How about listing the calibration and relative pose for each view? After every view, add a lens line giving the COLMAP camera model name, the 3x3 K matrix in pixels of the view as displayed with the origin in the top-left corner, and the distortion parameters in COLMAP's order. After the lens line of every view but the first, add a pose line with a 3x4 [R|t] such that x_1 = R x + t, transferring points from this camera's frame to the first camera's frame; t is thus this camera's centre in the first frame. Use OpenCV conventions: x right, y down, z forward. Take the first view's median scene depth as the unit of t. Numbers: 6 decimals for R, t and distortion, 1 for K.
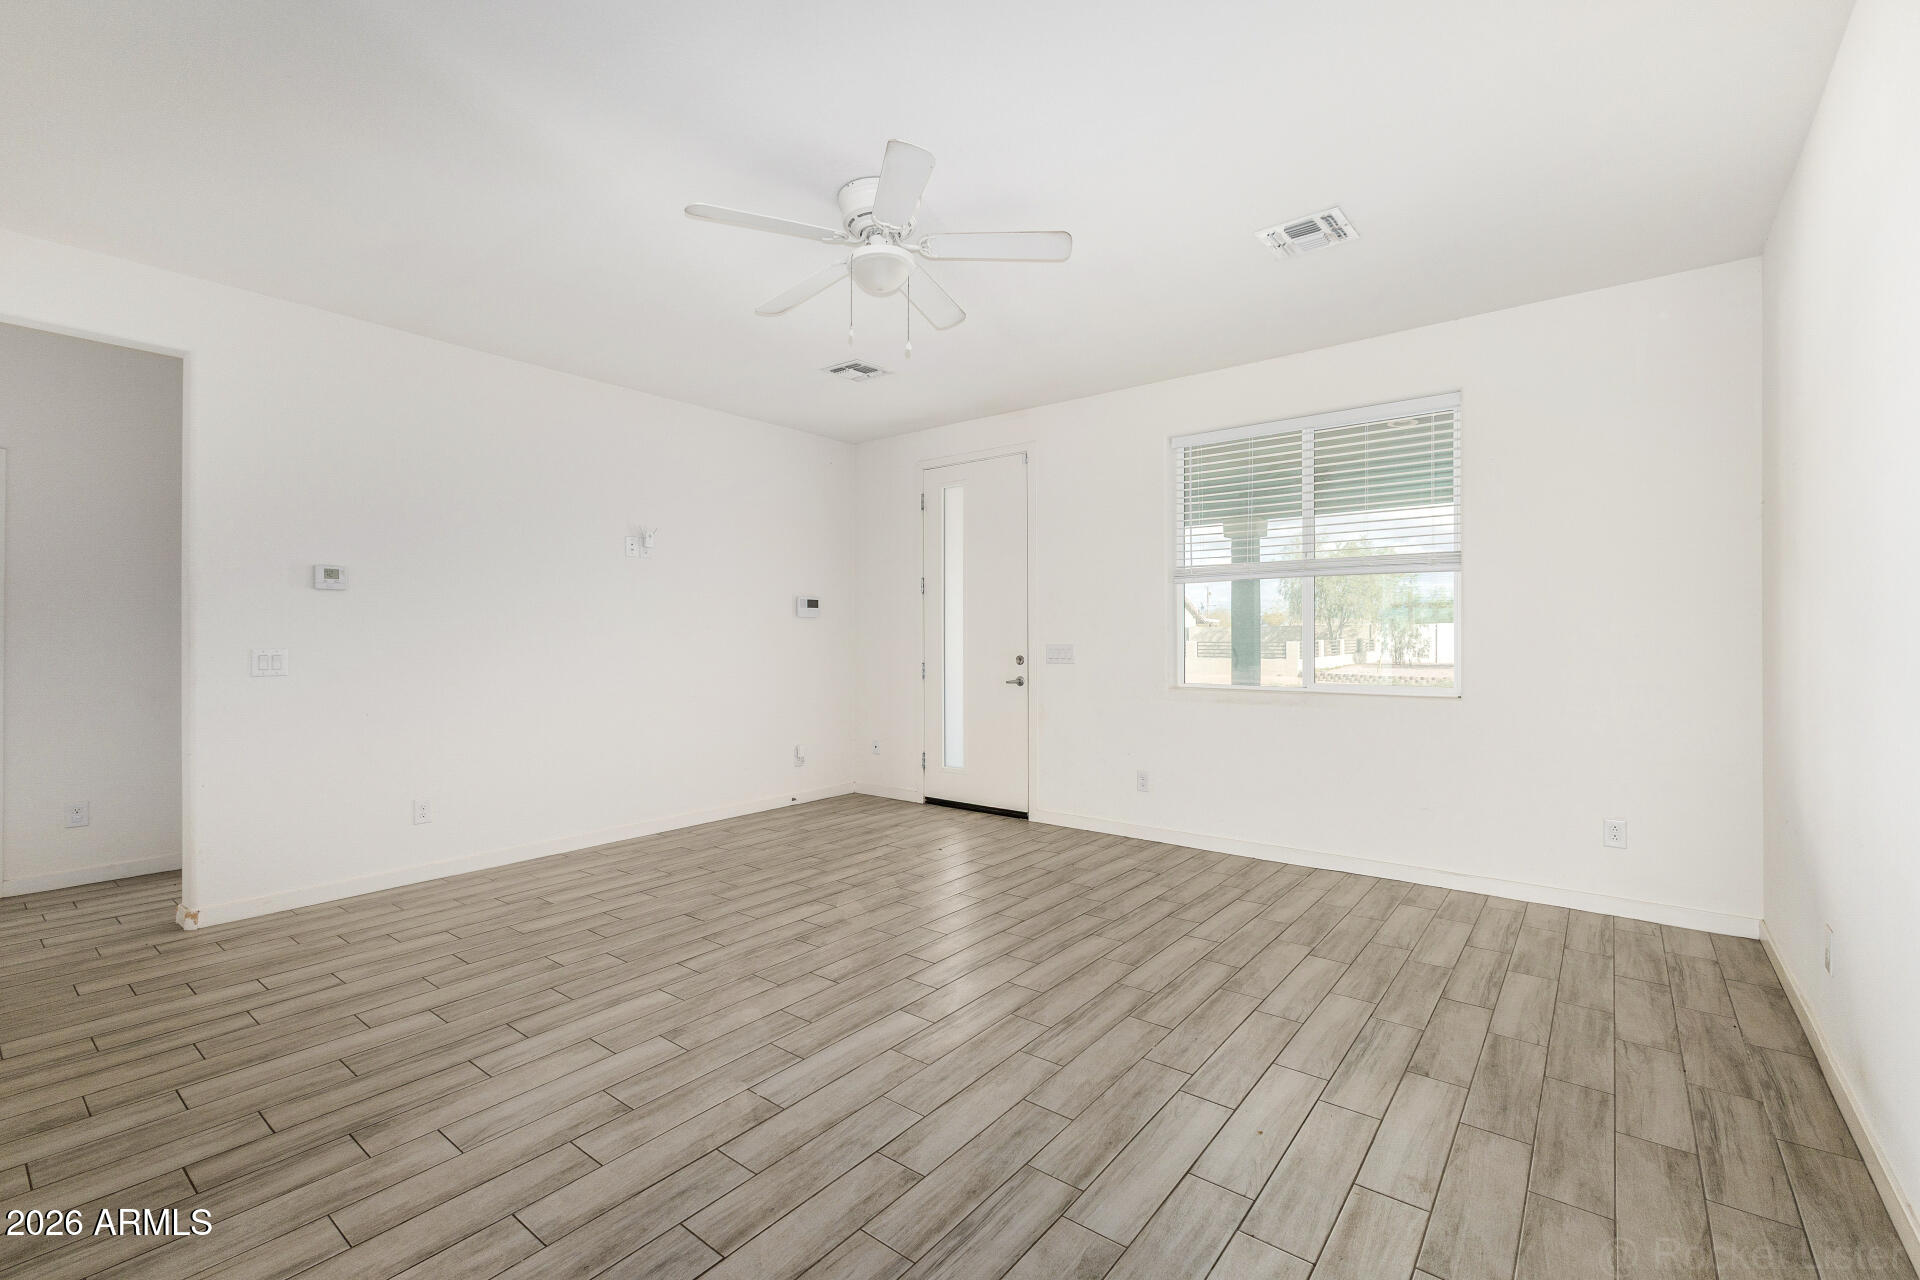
lens RADIAL K [[826.5, 0, 961.7], [0, 826.5, 635.2], [0, 0, 1]] dist [0.001864, 0.000116]
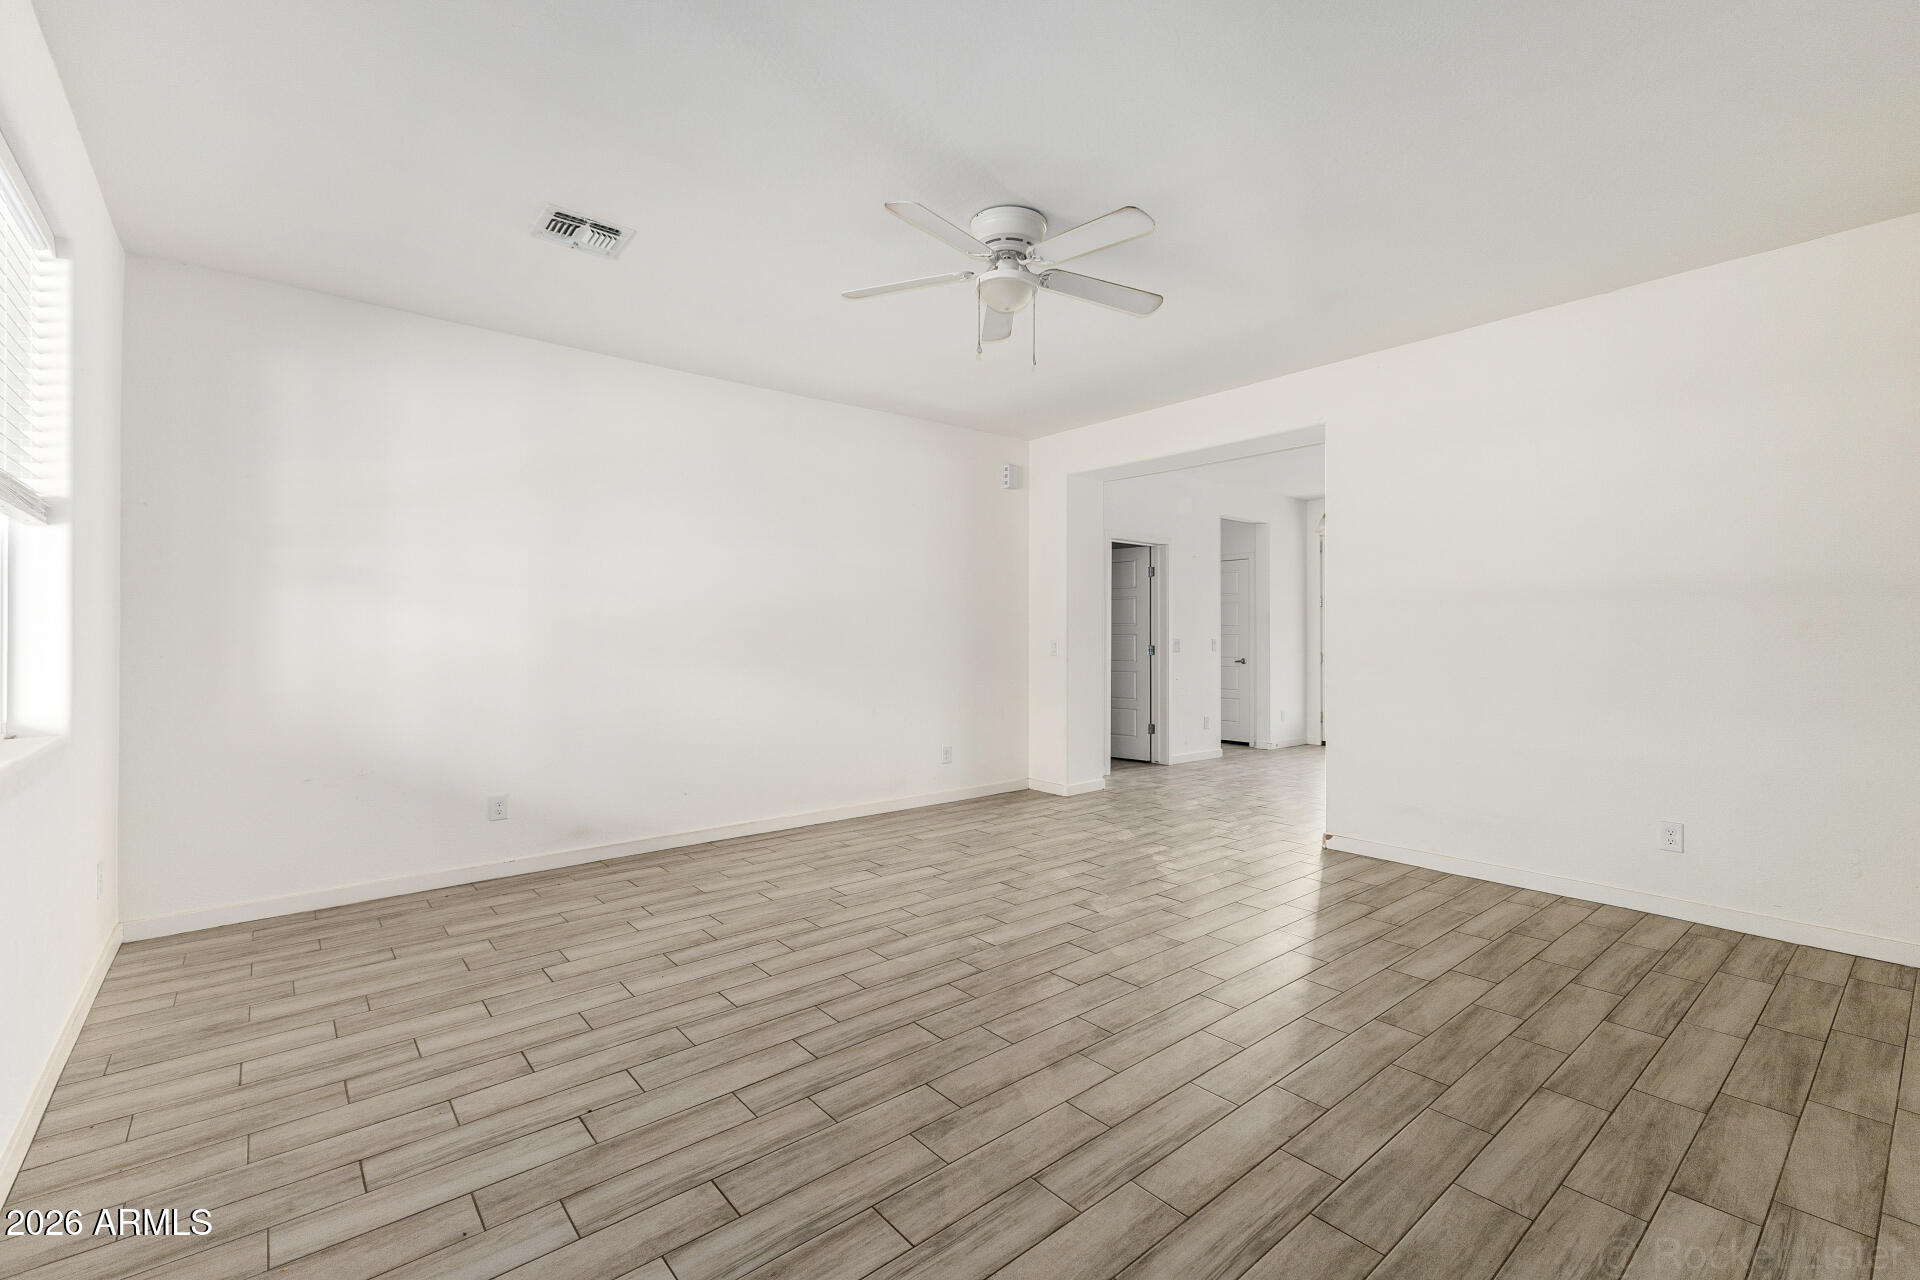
lens RADIAL K [[826.5, 0, 961.7], [0, 826.5, 635.2], [0, 0, 1]] dist [0.001864, 0.000116]
pose [[-0.978357, 0.004587, 0.206875, -0.220227], [0.004008, 0.999987, -0.003217, 0.006793], [-0.206887, -0.002318, -0.978362, 1.735405]]
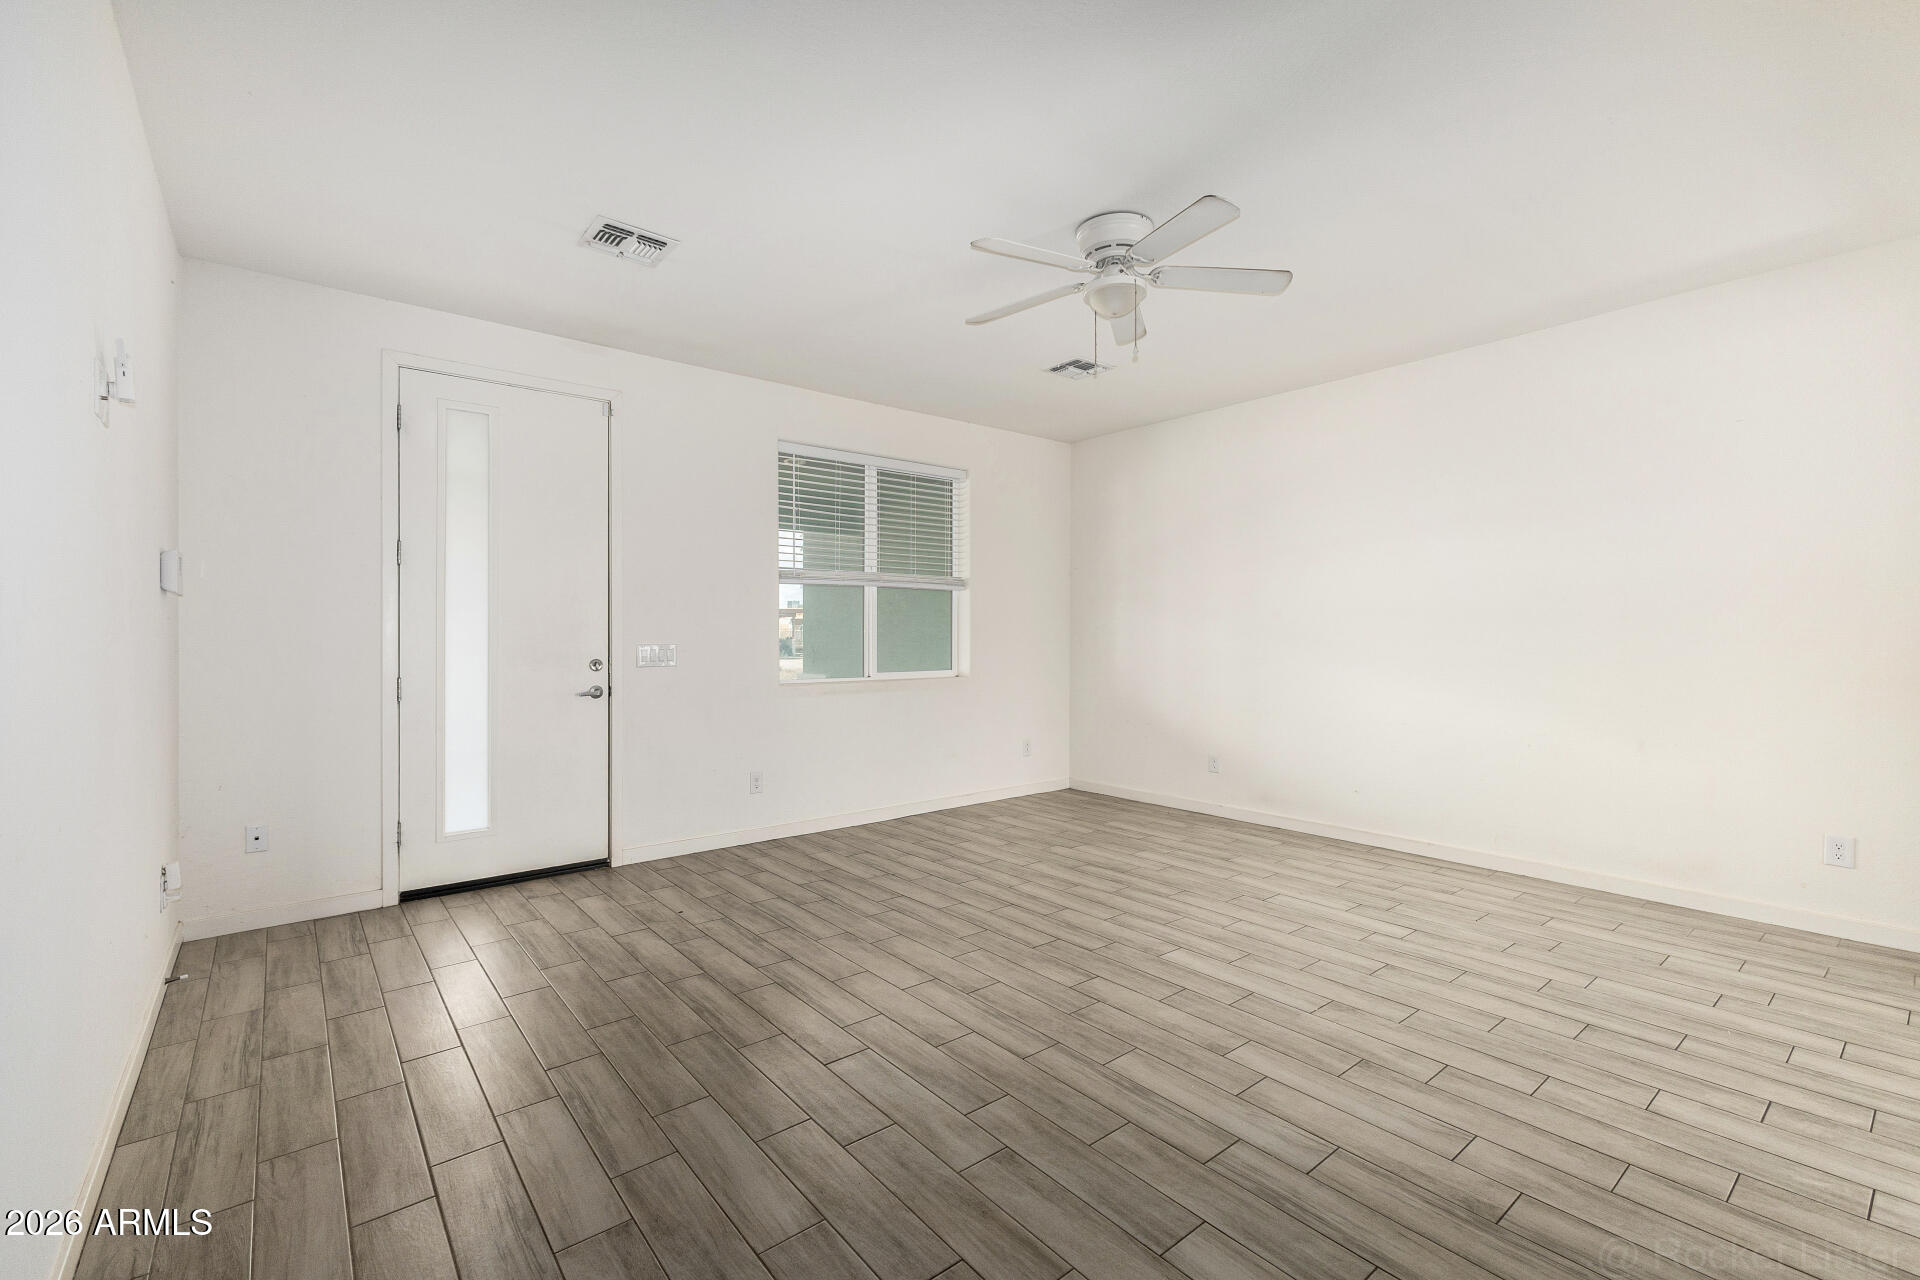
lens RADIAL K [[826.5, 0, 961.7], [0, 826.5, 635.2], [0, 0, 1]] dist [0.001864, 0.000116]
pose [[0.217058, 0.001073, 0.976158, -1.008418], [-0.001338, 0.999999, -0.000802, 0.003006], [-0.976158, -0.001132, 0.217059, 0.809891]]
